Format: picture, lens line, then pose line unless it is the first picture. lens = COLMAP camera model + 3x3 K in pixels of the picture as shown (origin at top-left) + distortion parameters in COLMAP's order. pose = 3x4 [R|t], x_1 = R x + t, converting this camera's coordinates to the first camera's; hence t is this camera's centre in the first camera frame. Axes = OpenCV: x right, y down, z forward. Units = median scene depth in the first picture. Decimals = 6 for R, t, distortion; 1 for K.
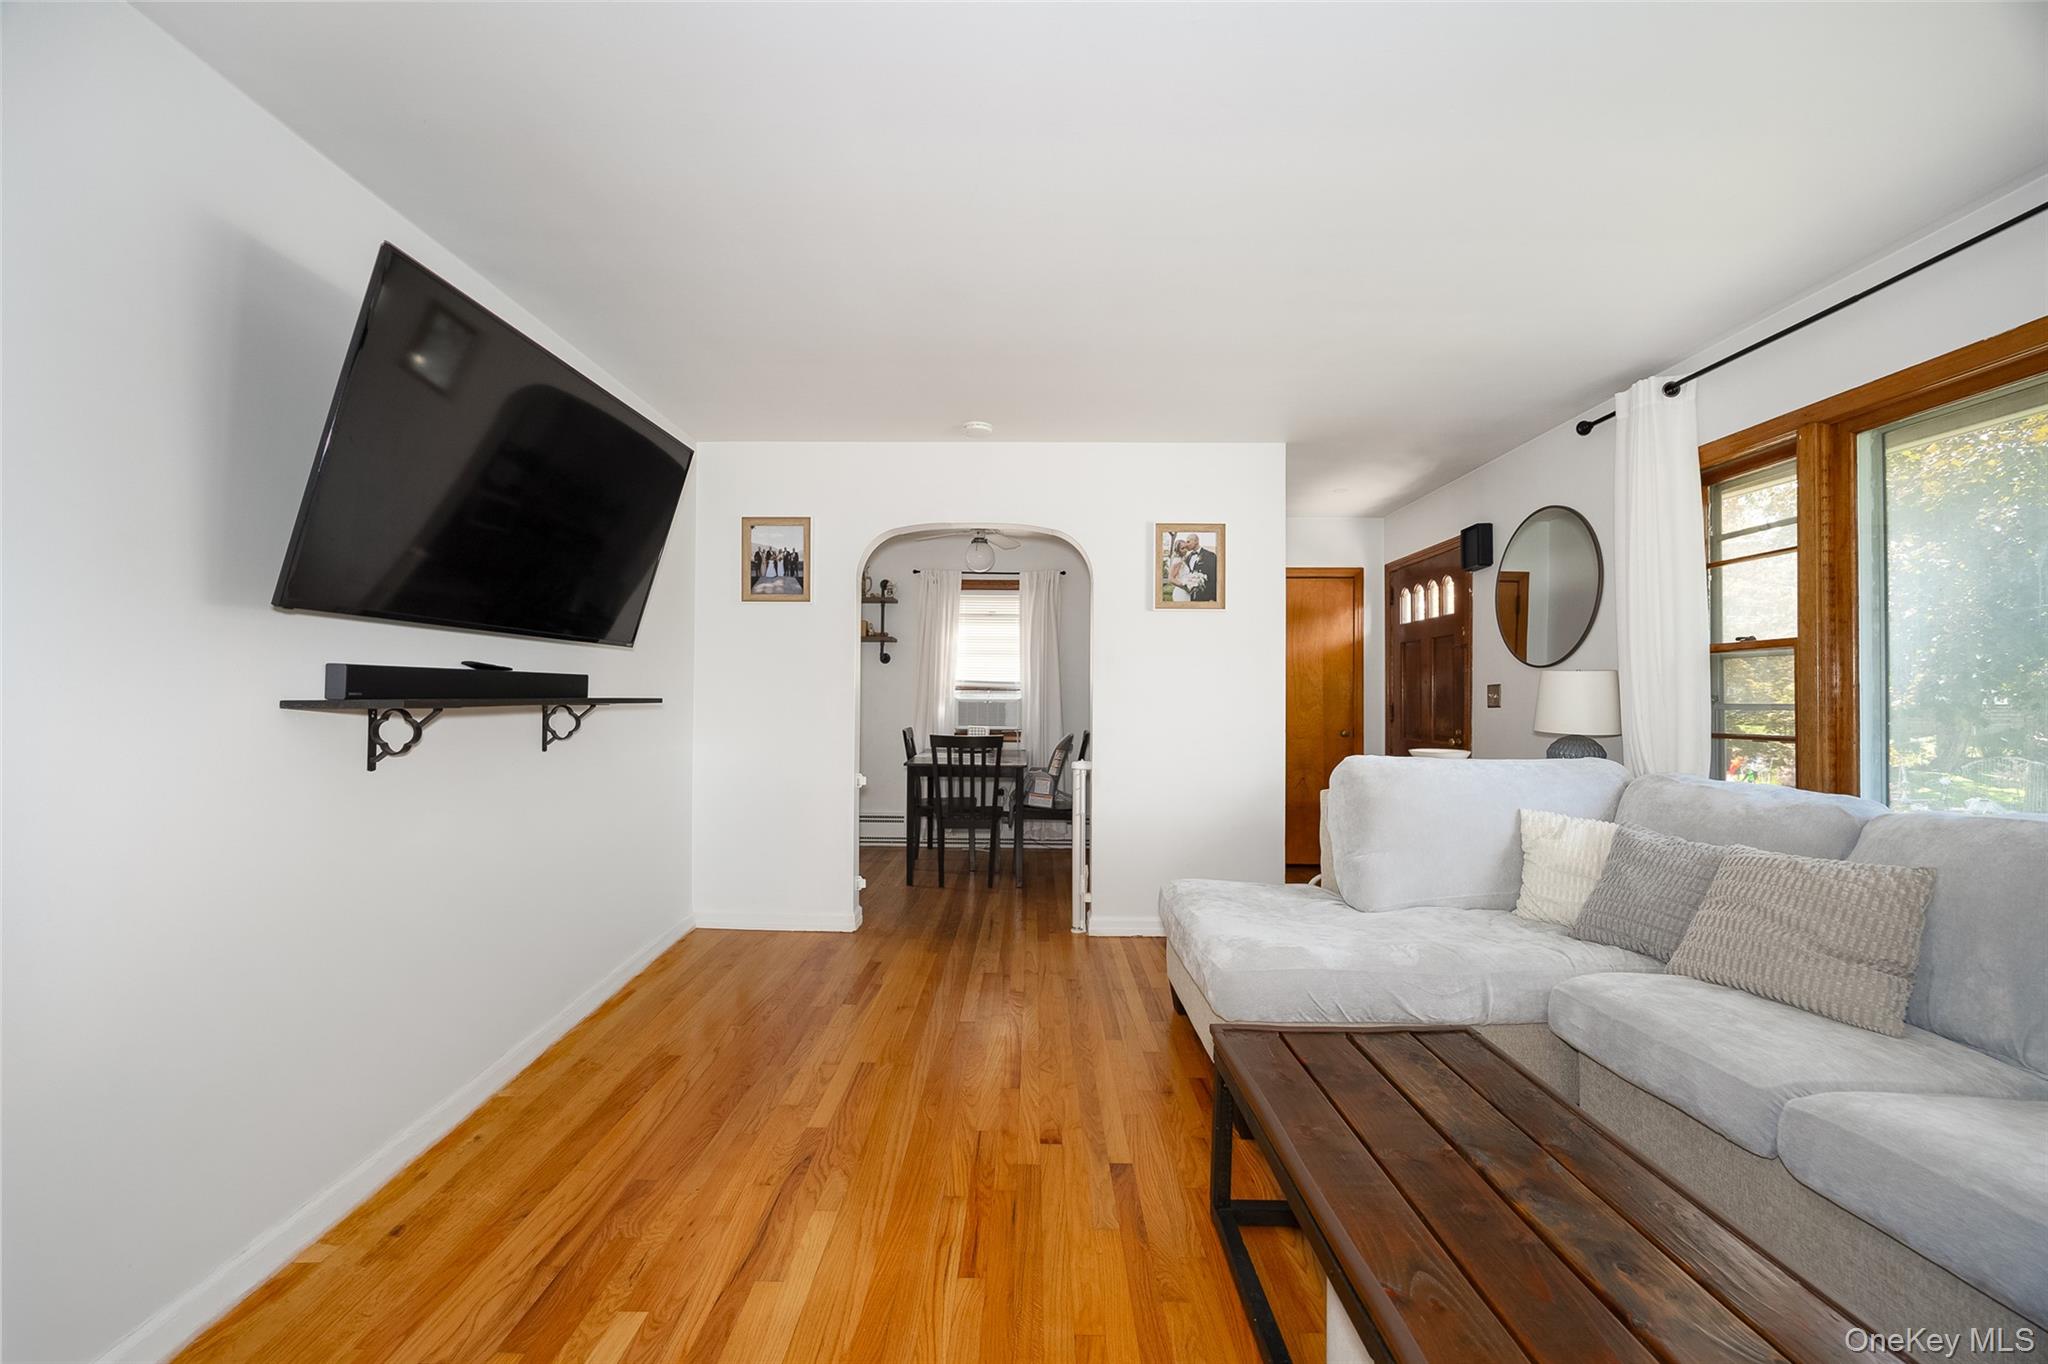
lens RADIAL K [[786.7, 0, 1023.7], [0, 786.7, 688.9], [0, 0, 1]] dist [0.003055, 0.000909]
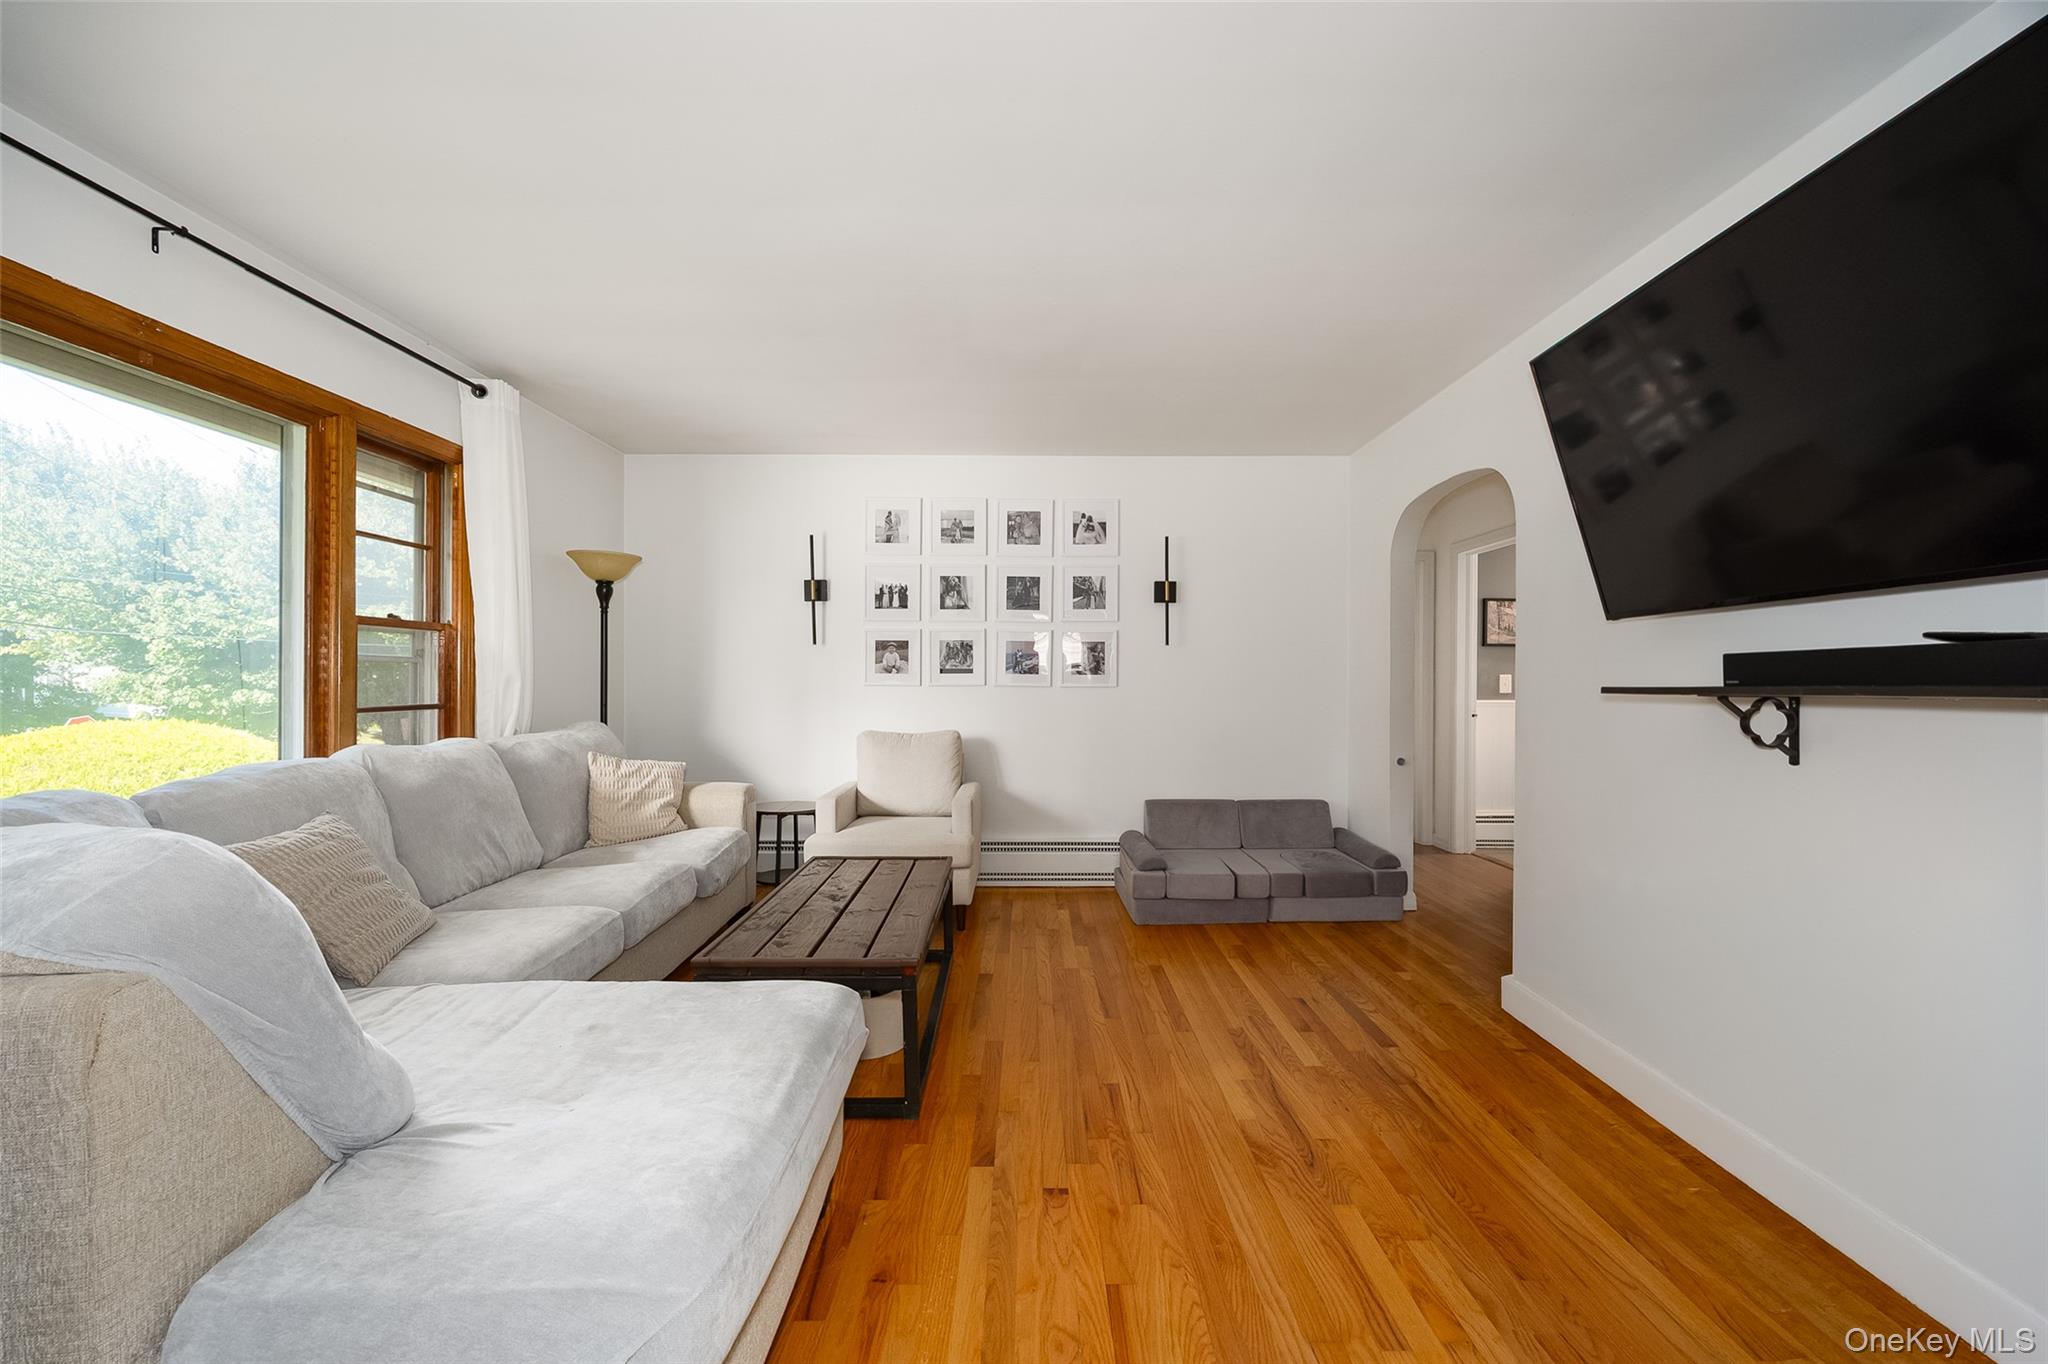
lens RADIAL K [[786.7, 0, 1040.9], [0, 786.7, 676.8], [0, 0, 1]] dist [0.003055, 0.000909]
pose [[-0.999559, -0.011769, -0.027256, 0.049796], [-0.011280, 0.999774, -0.018010, 0.016309], [0.027462, -0.017695, -0.999466, 1.147850]]
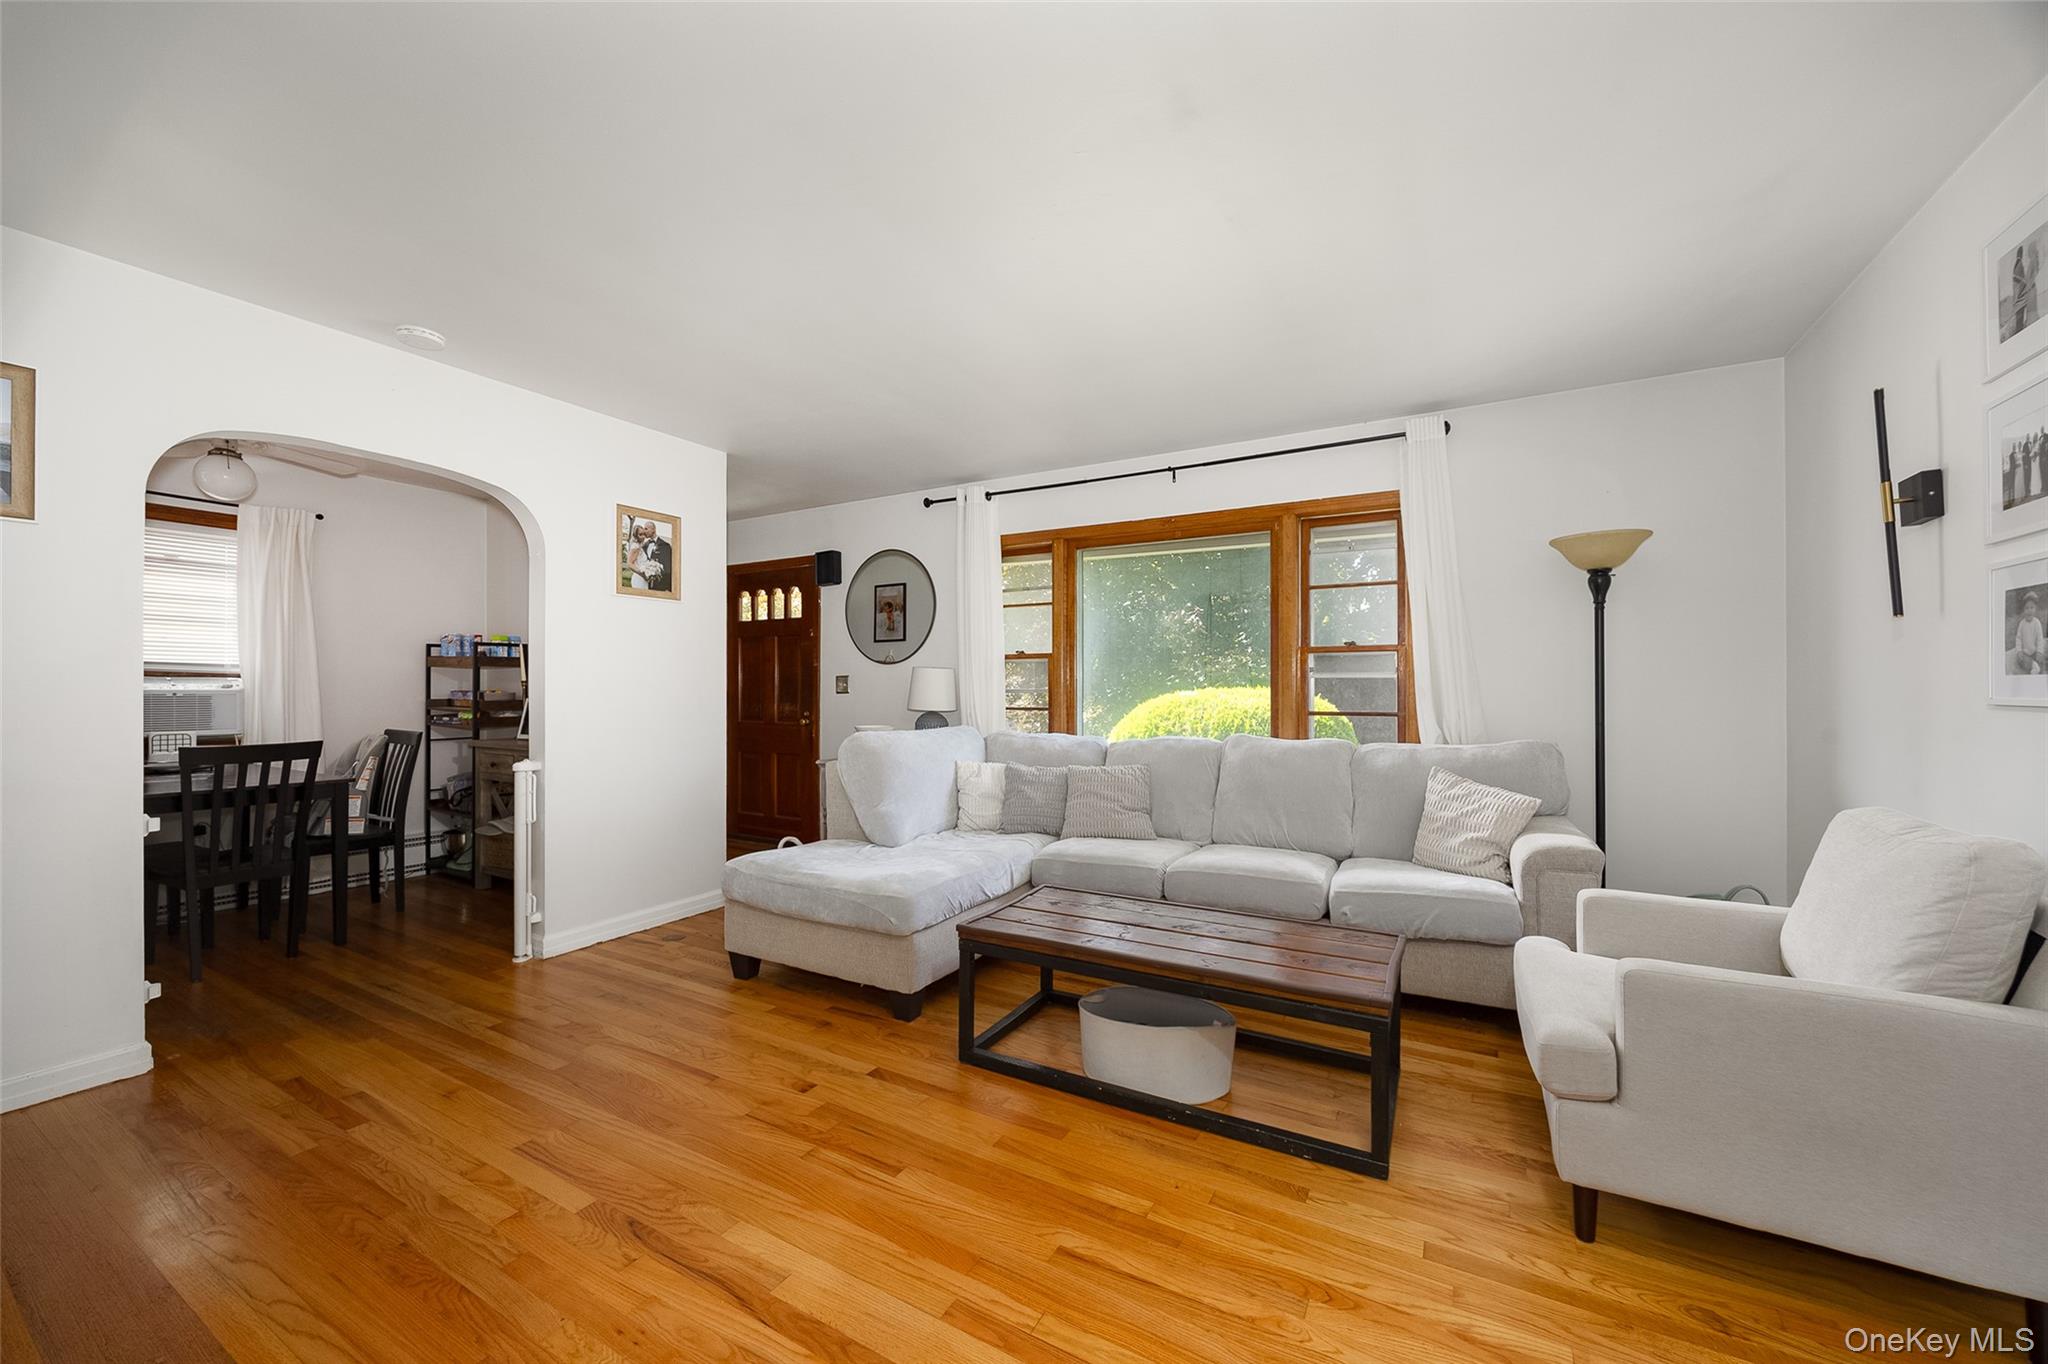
lens RADIAL K [[786.7, 0, 1023.6], [0, 786.7, 688.9], [0, 0, 1]] dist [0.003055, 0.000909]
pose [[0.487151, -0.008380, 0.873278, -0.480601], [-0.007207, 0.999881, 0.013615, -0.004125], [-0.873288, -0.012926, 0.487032, 0.122524]]
